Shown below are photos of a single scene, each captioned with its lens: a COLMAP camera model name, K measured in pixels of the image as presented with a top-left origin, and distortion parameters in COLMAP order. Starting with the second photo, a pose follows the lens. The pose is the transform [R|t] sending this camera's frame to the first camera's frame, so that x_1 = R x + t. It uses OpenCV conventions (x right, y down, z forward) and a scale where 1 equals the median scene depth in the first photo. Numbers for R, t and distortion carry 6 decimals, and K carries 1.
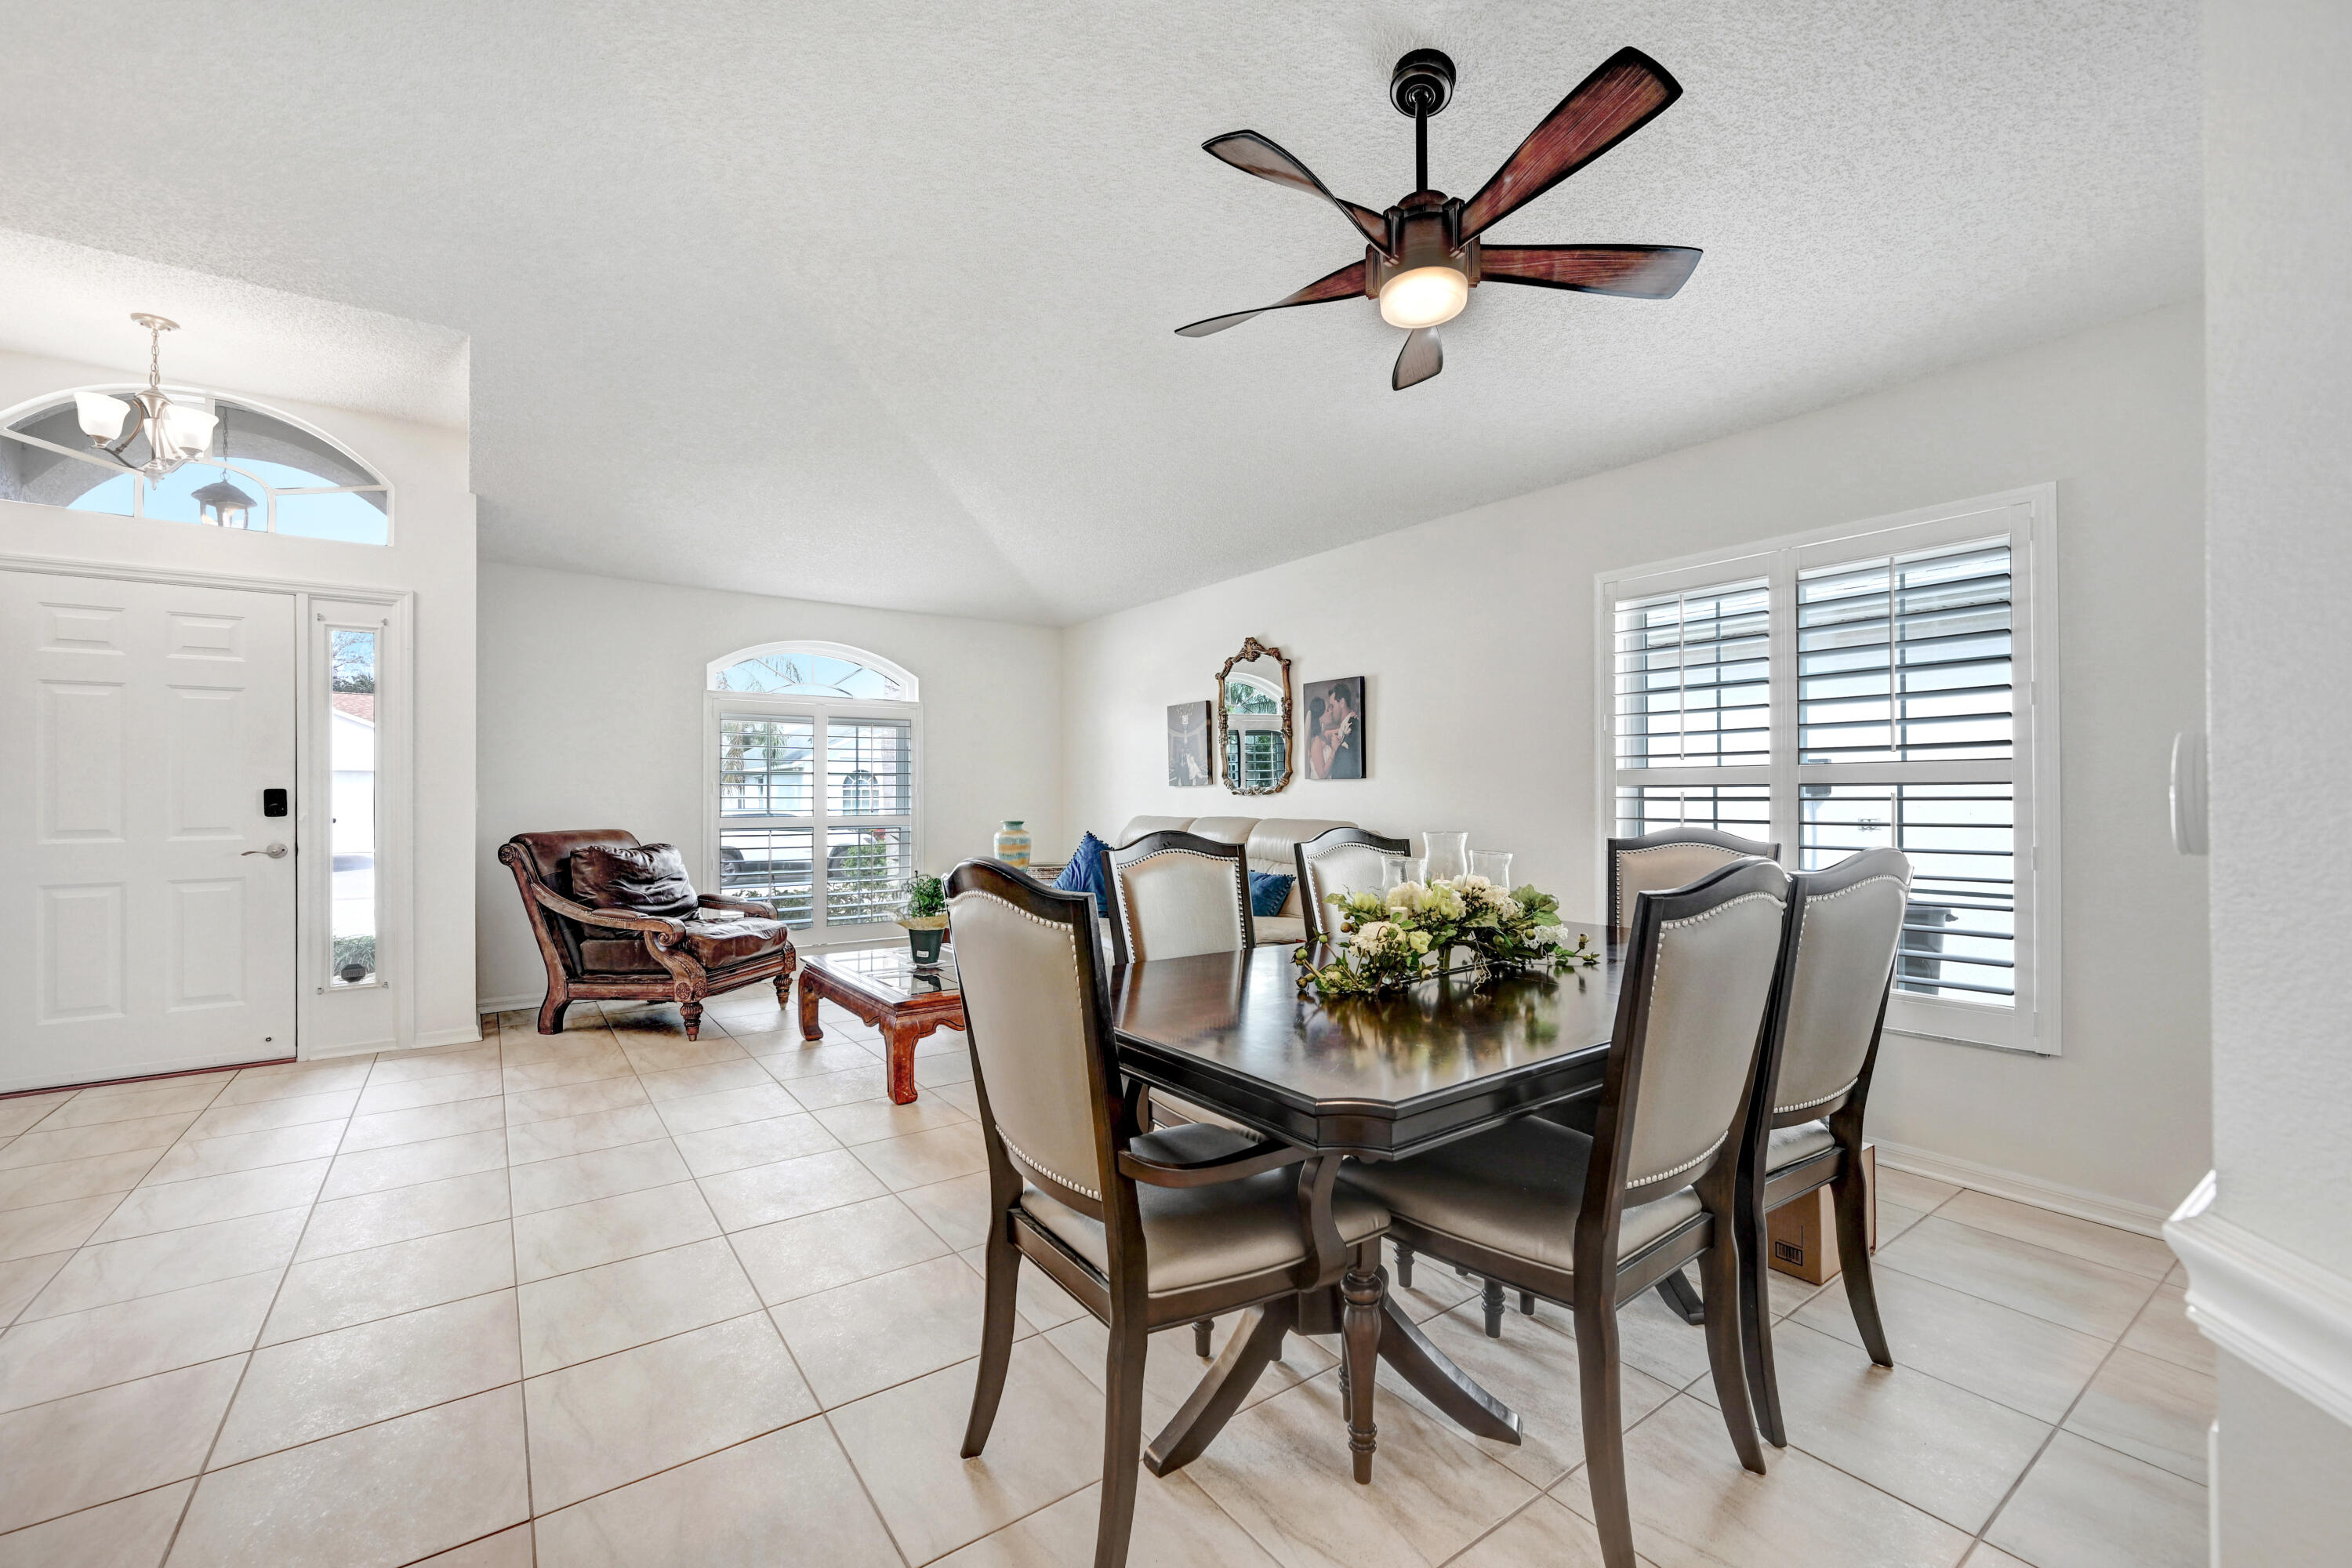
lens RADIAL K [[951.4, 0, 1130.0], [0, 951.4, 784.3], [0, 0, 1]] dist [-0.001212, -0.000353]
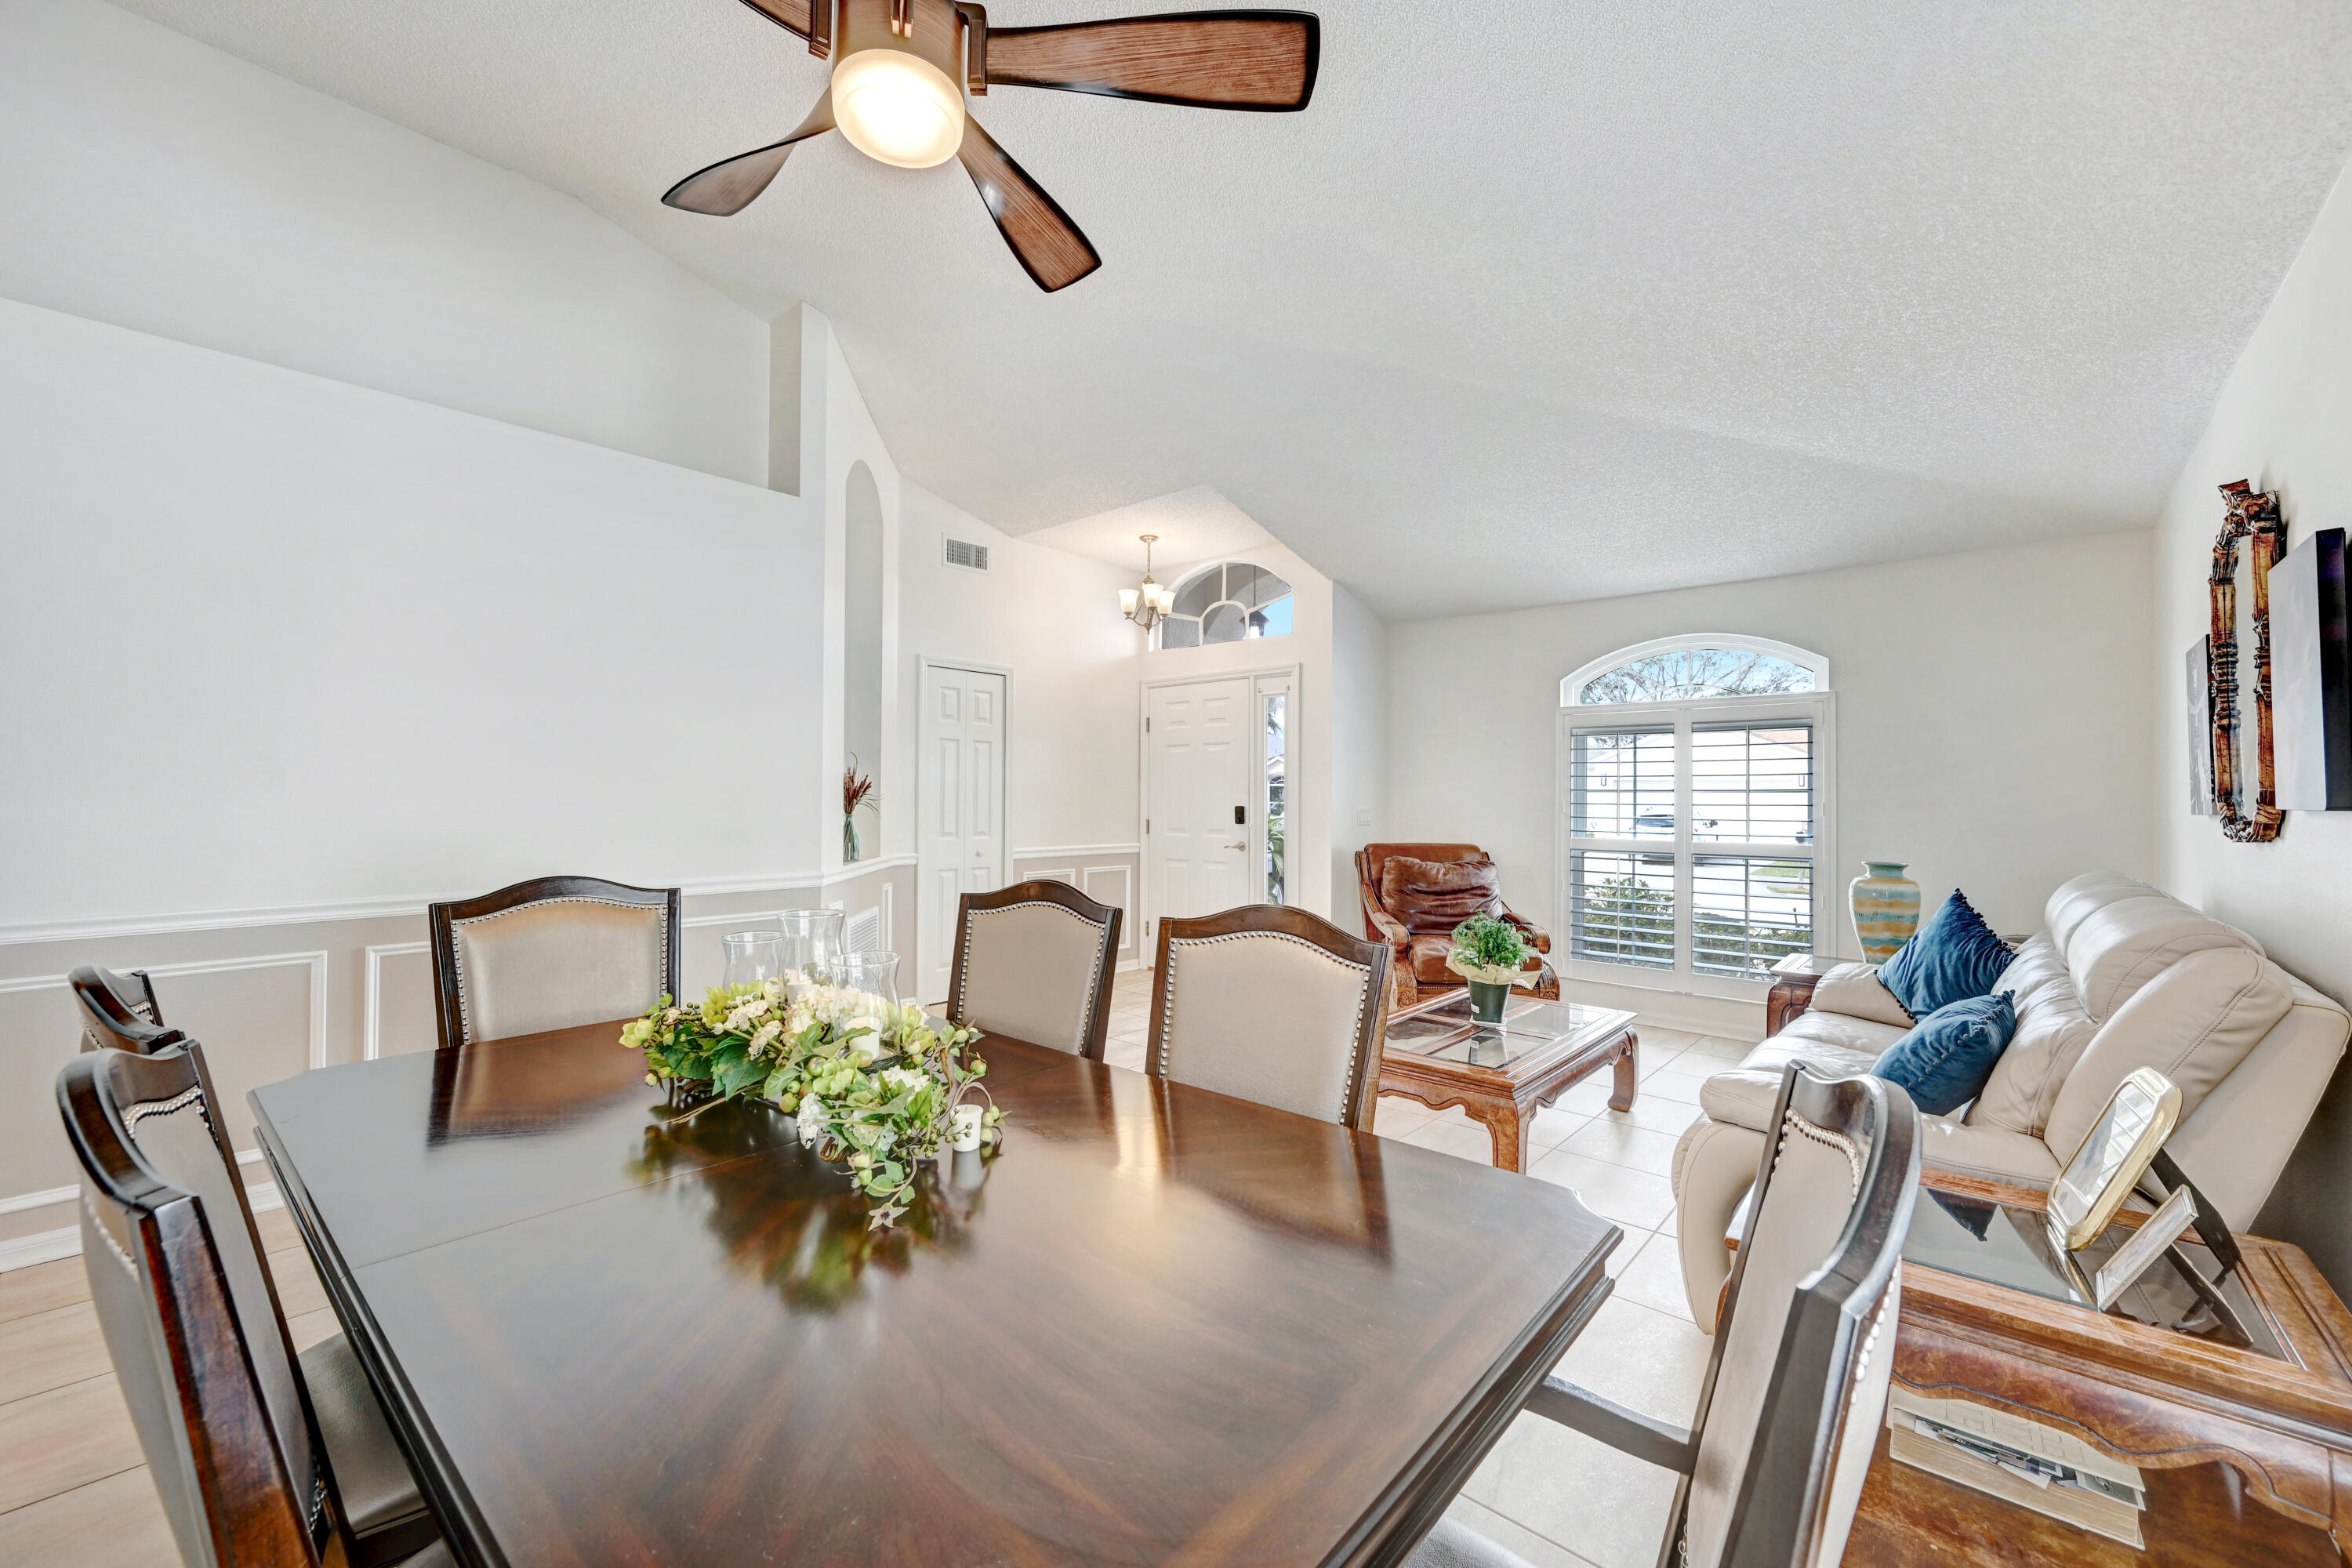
lens RADIAL K [[932.1, 0, 1176.0], [0, 932.1, 784.0], [0, 0, 1]] dist [-0.000217, -0.000161]
pose [[0.256552, -0.014927, -0.966415, 0.521304], [0.001251, 0.999885, -0.015112, -0.008057], [0.966530, 0.002668, 0.256541, 0.502854]]
